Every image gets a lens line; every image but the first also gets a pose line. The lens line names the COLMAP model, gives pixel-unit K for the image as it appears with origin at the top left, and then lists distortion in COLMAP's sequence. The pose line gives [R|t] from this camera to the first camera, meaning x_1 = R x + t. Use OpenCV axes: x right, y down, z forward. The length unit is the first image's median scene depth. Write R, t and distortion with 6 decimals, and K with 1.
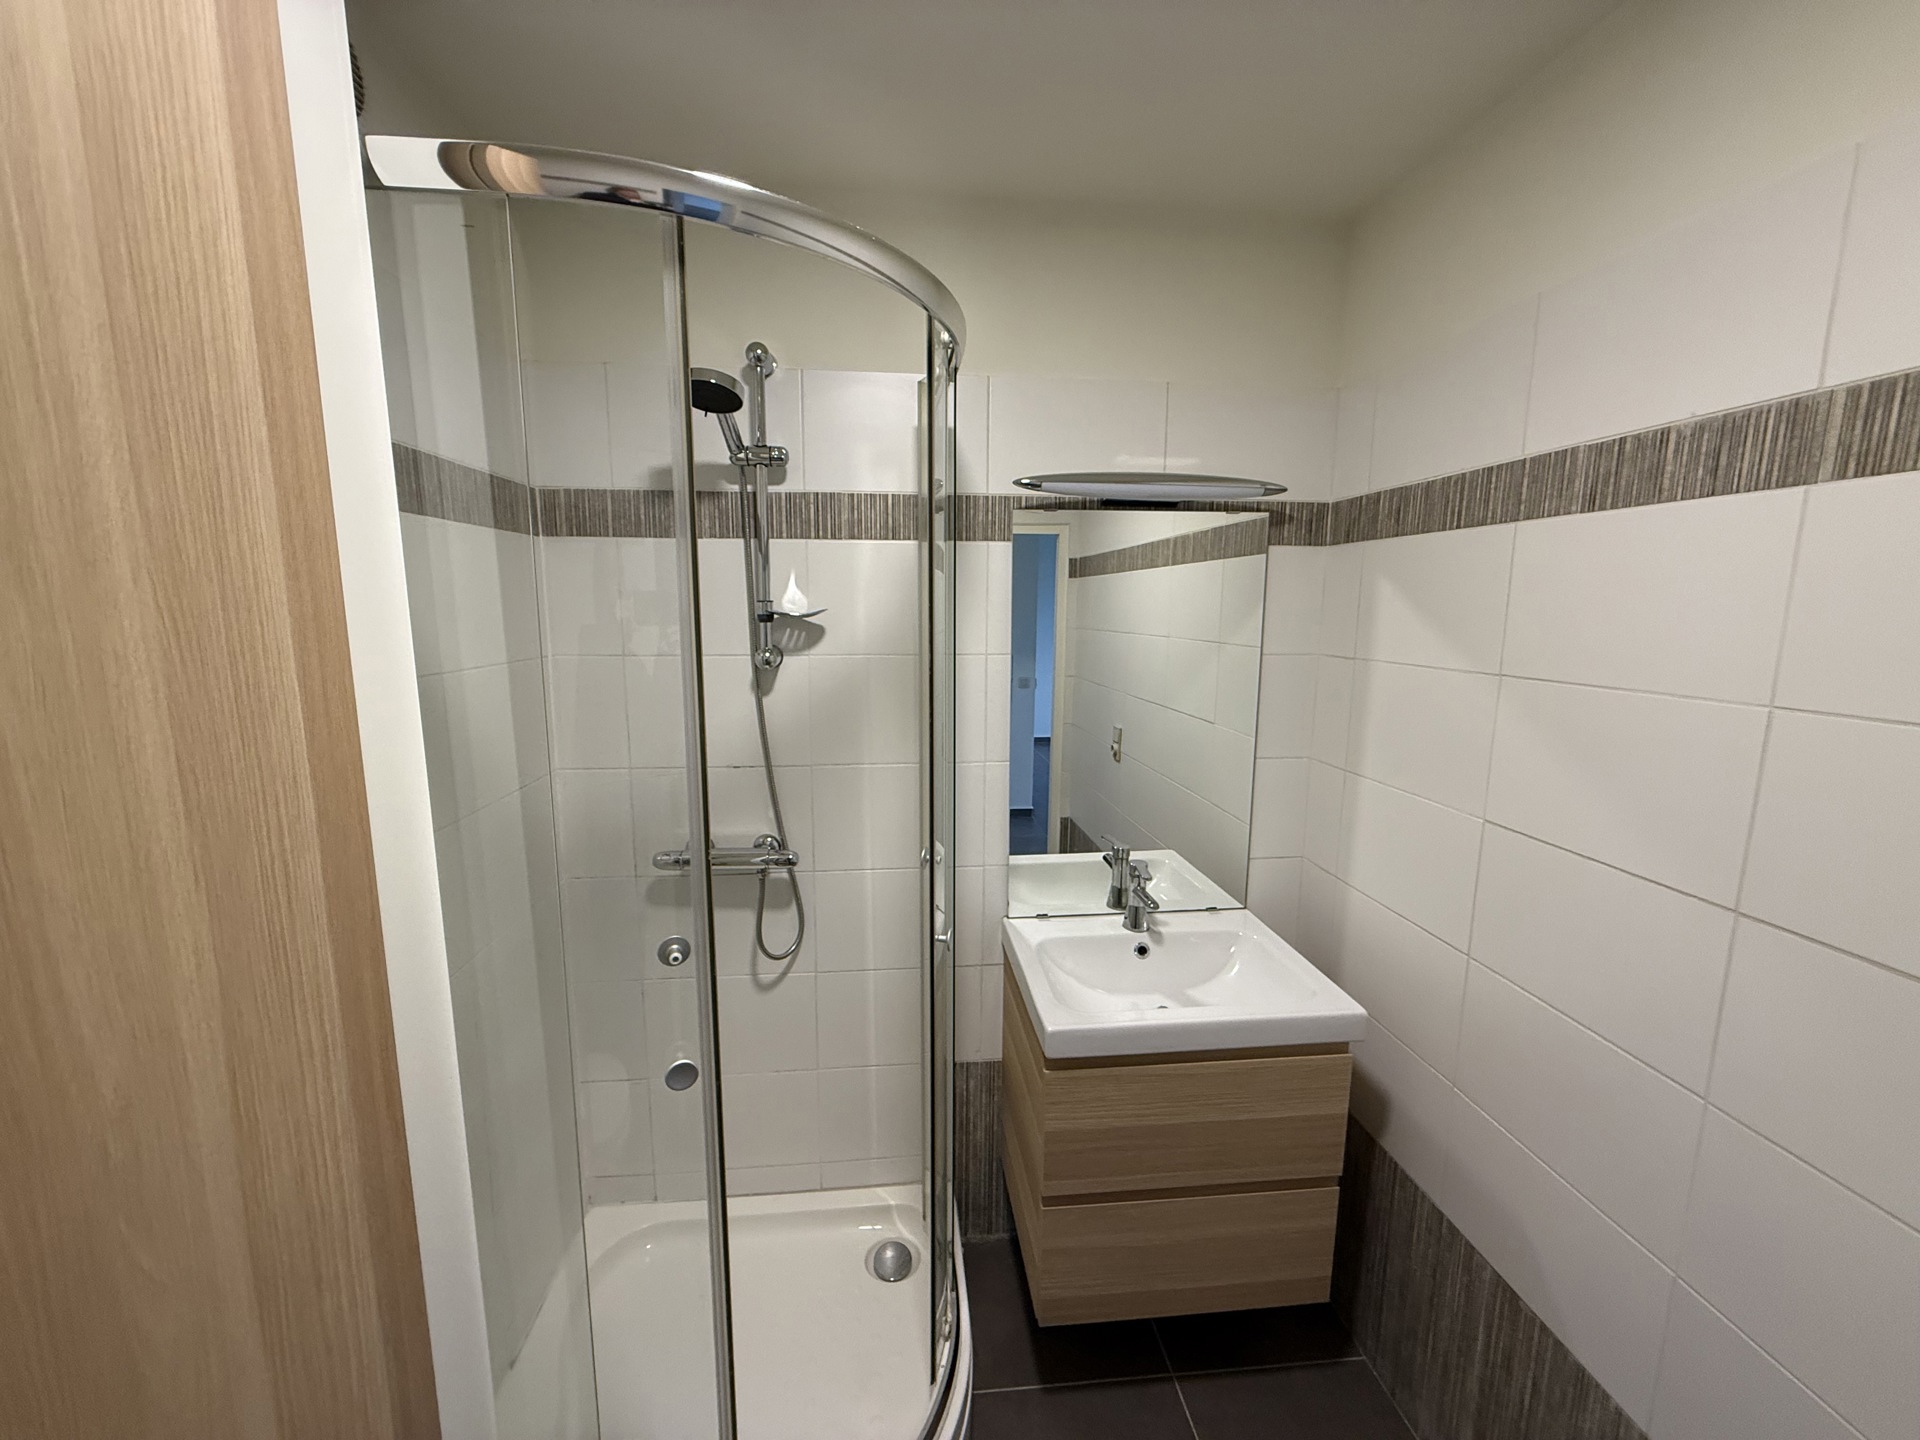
lens RADIAL K [[761.4, 0, 956.3], [0, 761.4, 720.9], [0, 0, 1]] dist [-0.002102, 0.000043]
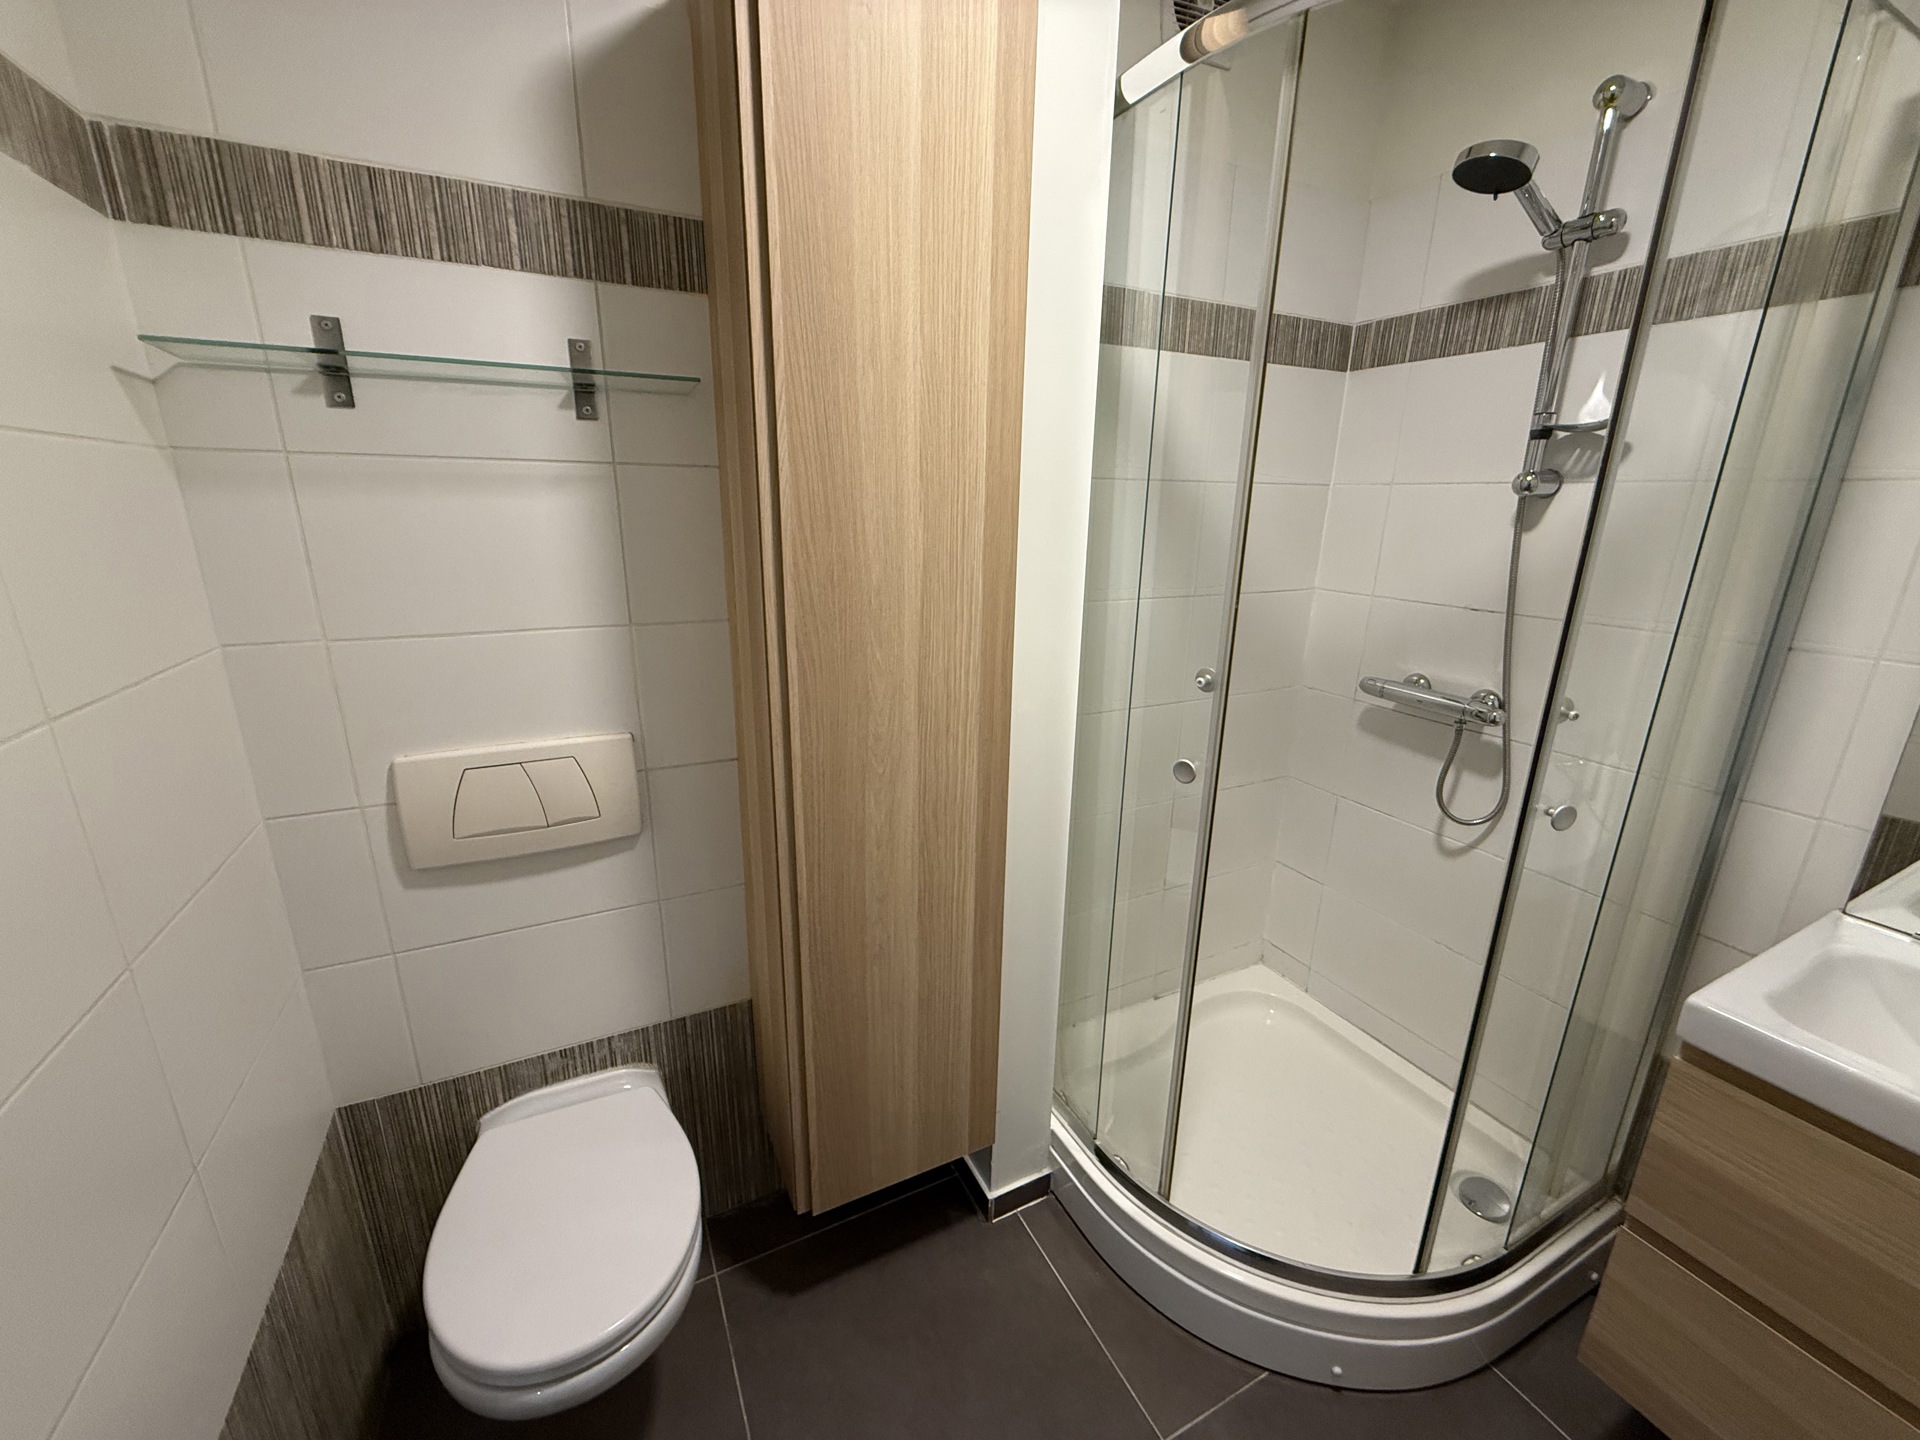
lens RADIAL K [[761.4, 0, 956.3], [0, 761.4, 720.9], [0, 0, 1]] dist [-0.002102, 0.000043]
pose [[0.364696, 0.262519, -0.893353, 0.425826], [-0.153445, 0.963260, 0.220421, 0.104087], [0.918396, 0.056694, 0.391580, 0.084231]]
